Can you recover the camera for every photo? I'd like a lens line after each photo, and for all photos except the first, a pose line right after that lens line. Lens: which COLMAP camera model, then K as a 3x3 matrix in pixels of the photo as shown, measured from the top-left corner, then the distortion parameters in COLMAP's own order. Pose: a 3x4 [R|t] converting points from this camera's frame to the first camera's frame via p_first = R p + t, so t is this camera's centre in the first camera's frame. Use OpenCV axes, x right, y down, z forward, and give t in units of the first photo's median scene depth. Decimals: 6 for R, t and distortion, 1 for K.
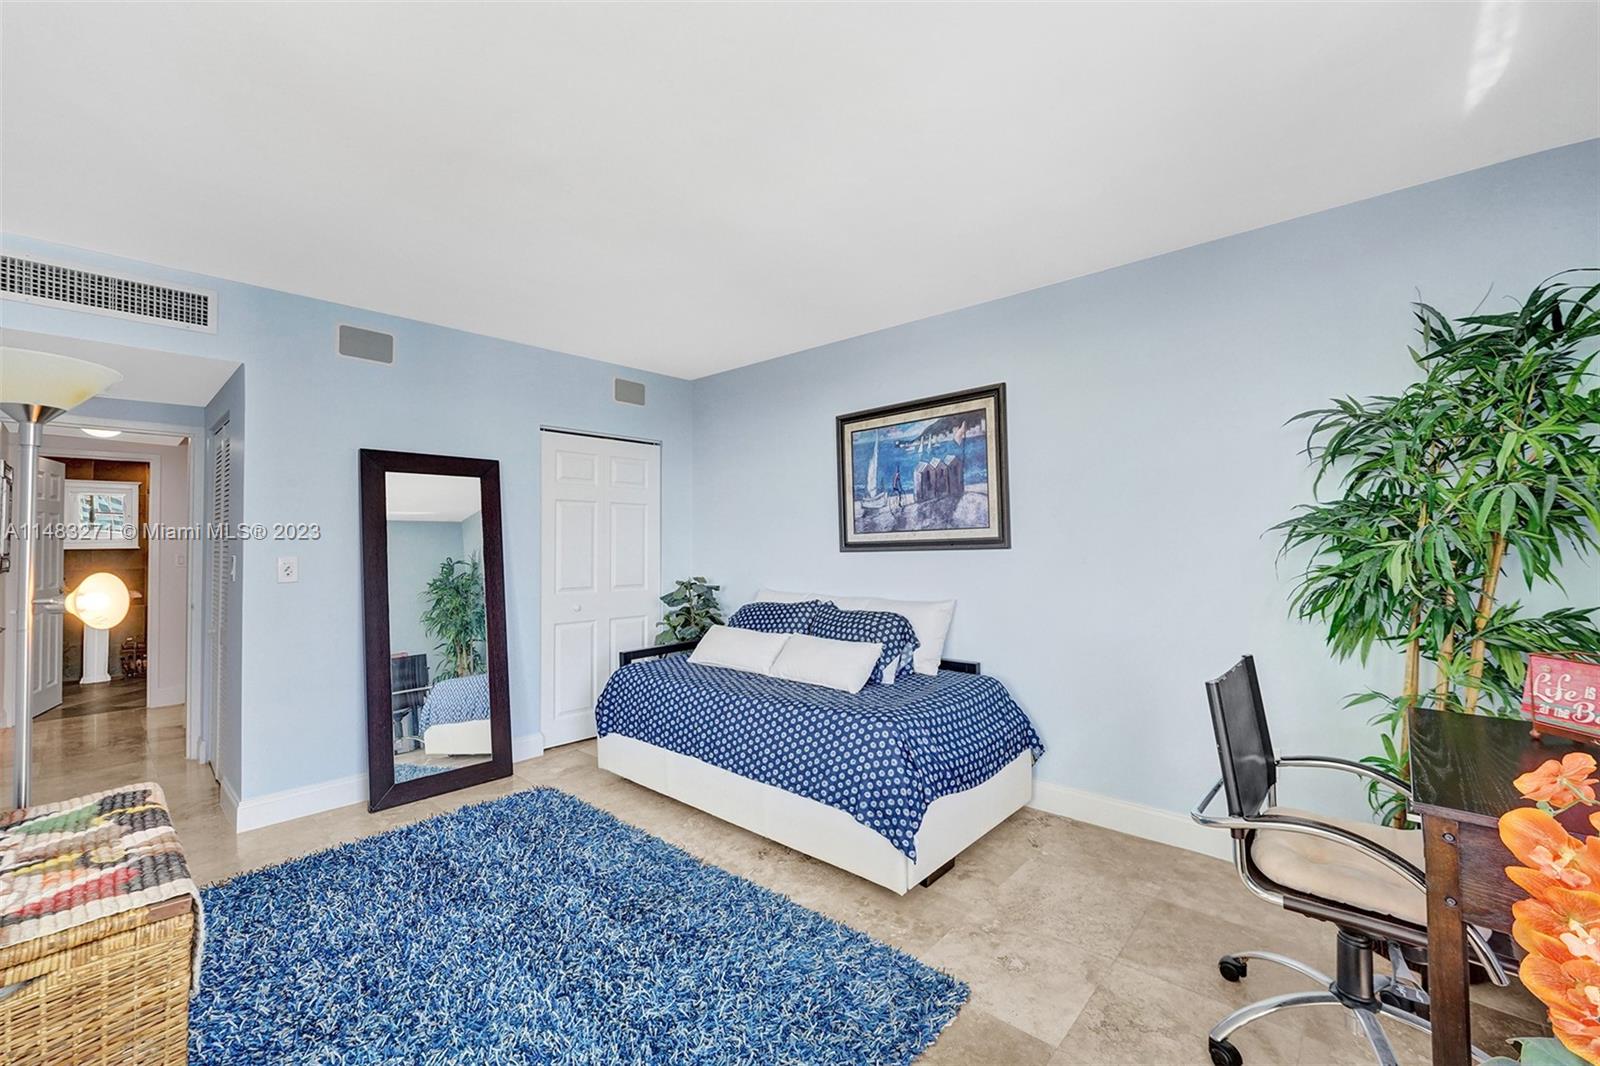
lens RADIAL K [[652.3, 0, 800.0], [0, 652.3, 533.0], [0, 0, 1]] dist [-0.010140, -0.000148]
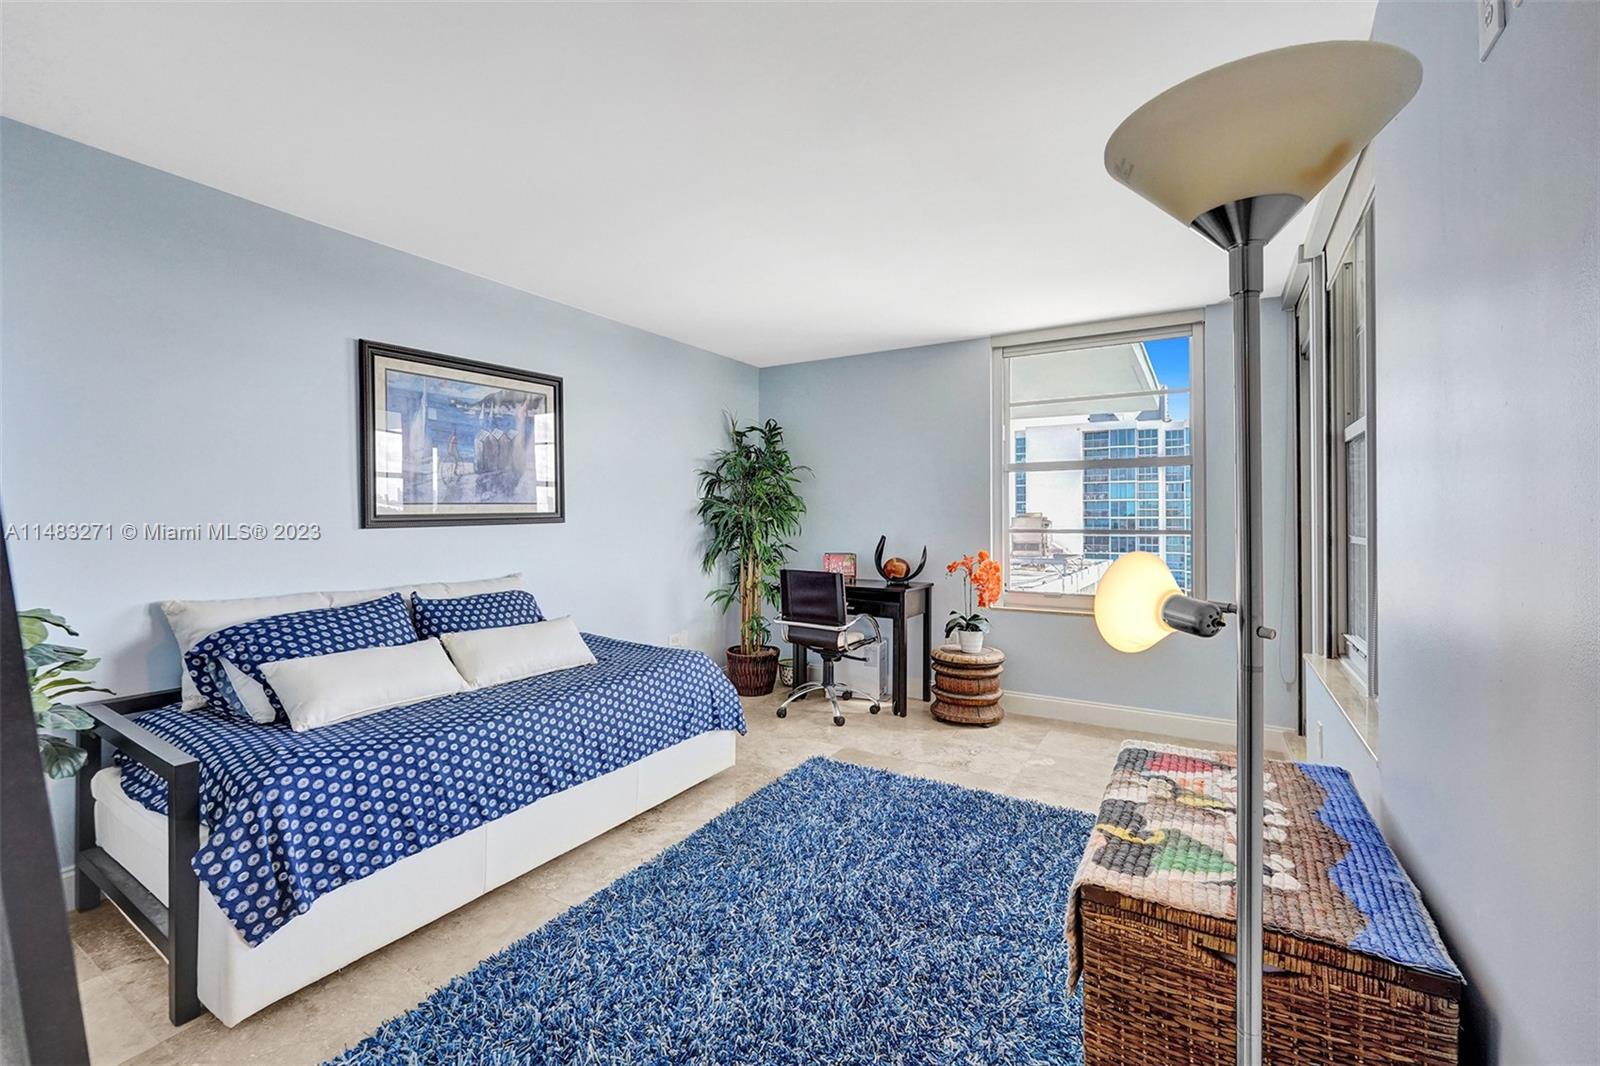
lens RADIAL K [[662.3, 0, 803.7], [0, 662.3, 513.7], [0, 0, 1]] dist [-0.023091, 0.000227]
pose [[-0.182646, 0.013299, 0.983089, -0.862466], [-0.013523, 0.999780, -0.016037, 0.020837], [-0.983086, -0.016223, -0.182426, 0.752807]]
